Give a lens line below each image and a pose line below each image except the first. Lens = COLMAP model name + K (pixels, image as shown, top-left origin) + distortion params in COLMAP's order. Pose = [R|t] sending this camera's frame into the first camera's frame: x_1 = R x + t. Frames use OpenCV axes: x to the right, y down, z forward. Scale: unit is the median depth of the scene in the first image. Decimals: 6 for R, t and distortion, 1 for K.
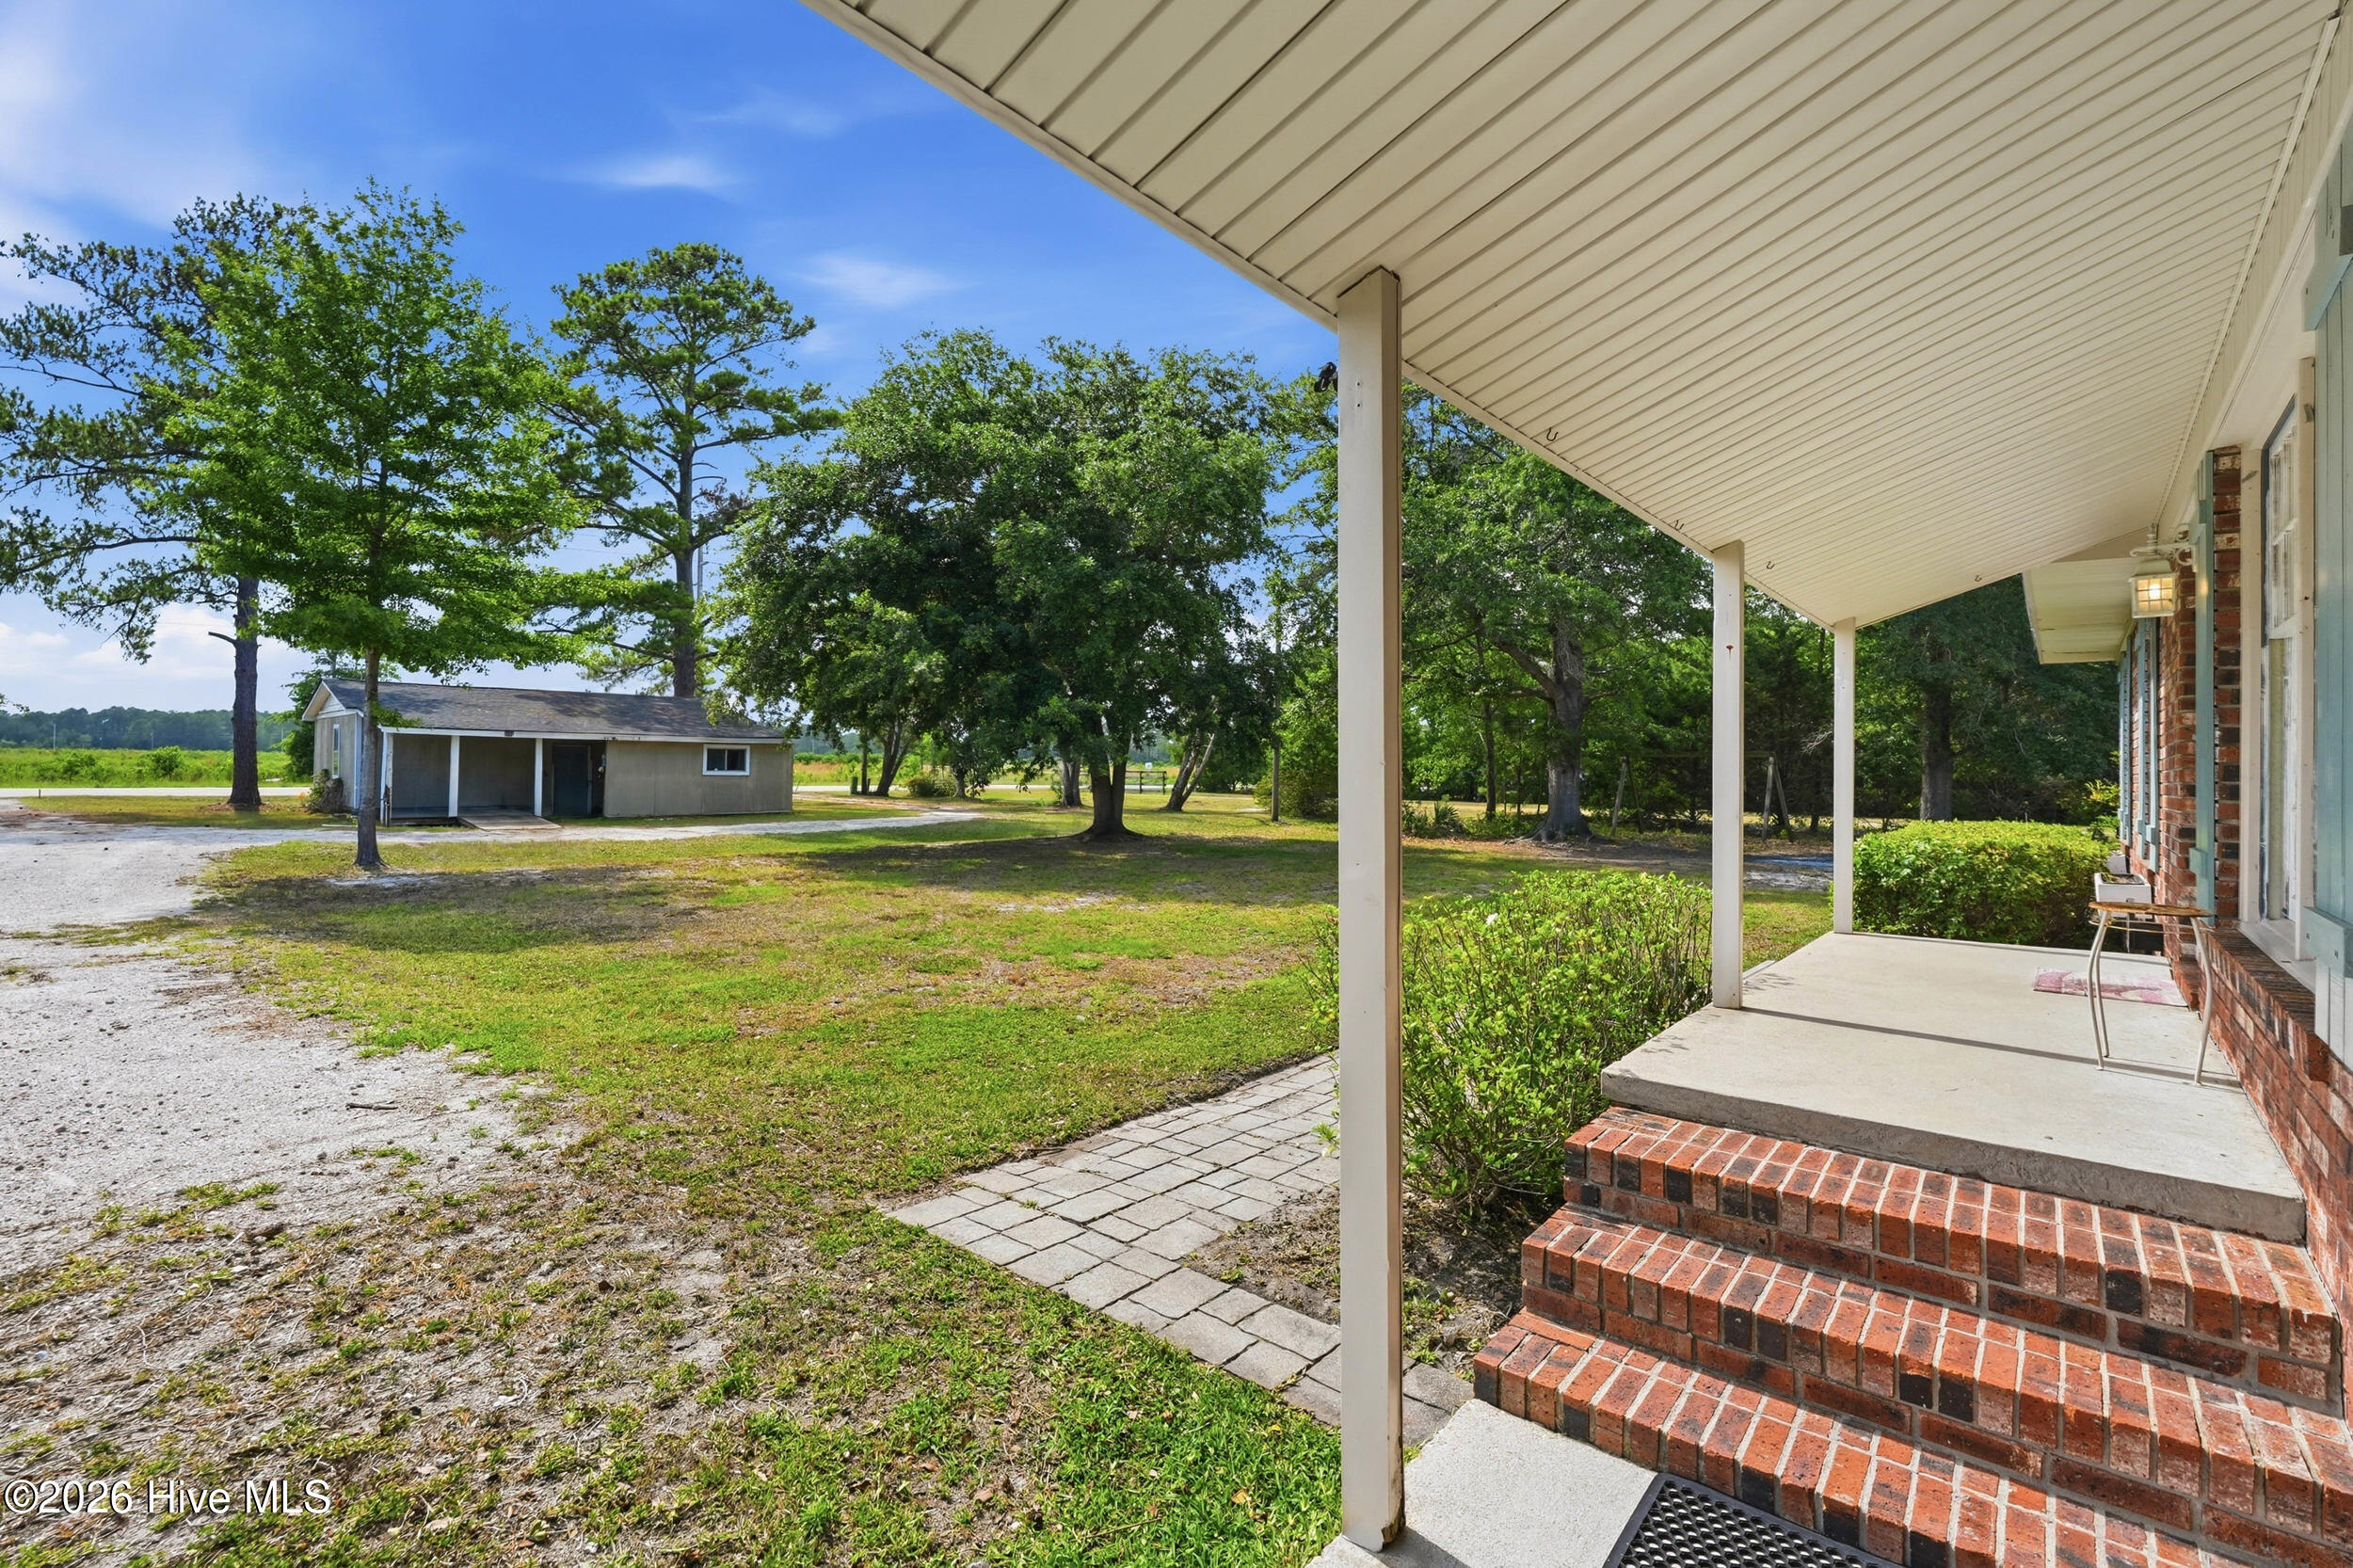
lens RADIAL K [[1033.2, 0, 1170.6], [0, 1033.2, 781.0], [0, 0, 1]] dist [-0.000714, 0.000800]
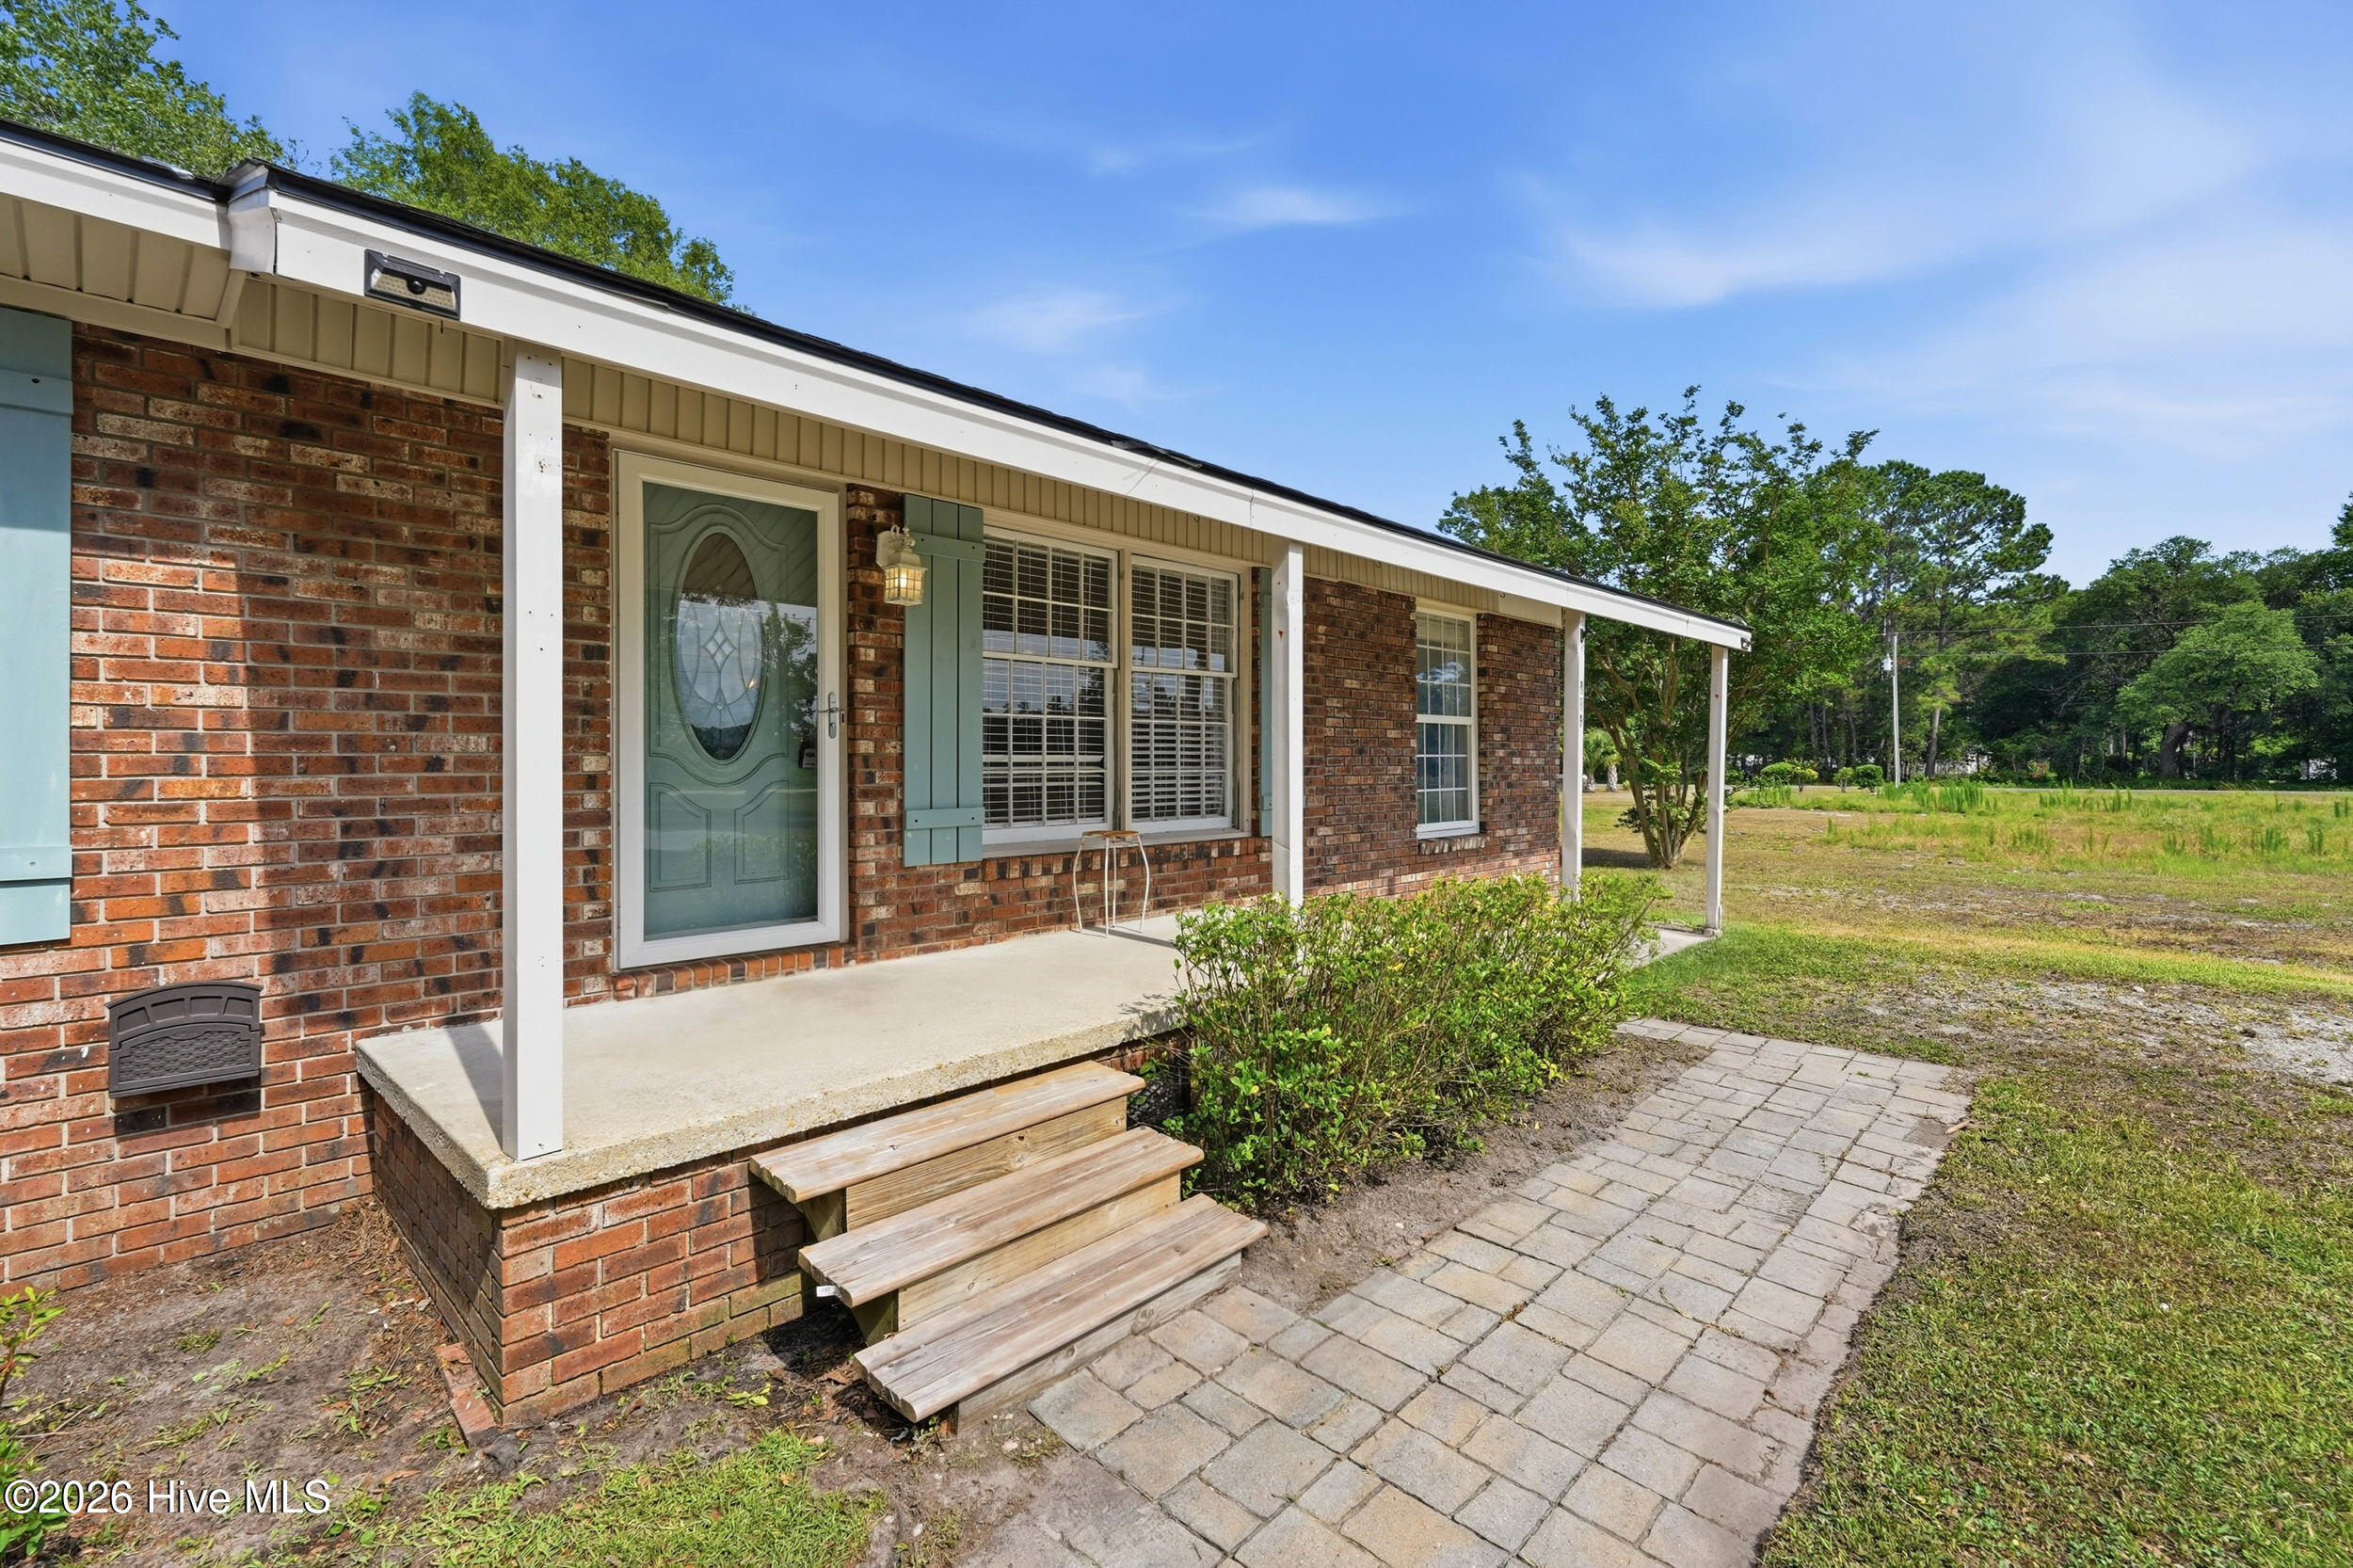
lens RADIAL K [[1033.2, 0, 1173.4], [0, 1033.2, 765.4], [0, 0, 1]] dist [-0.000714, 0.000800]
pose [[-0.997685, -0.015799, 0.066137, 0.484925], [-0.014574, 0.999714, 0.018955, -0.005754], [-0.066418, 0.017947, -0.997630, 1.699554]]
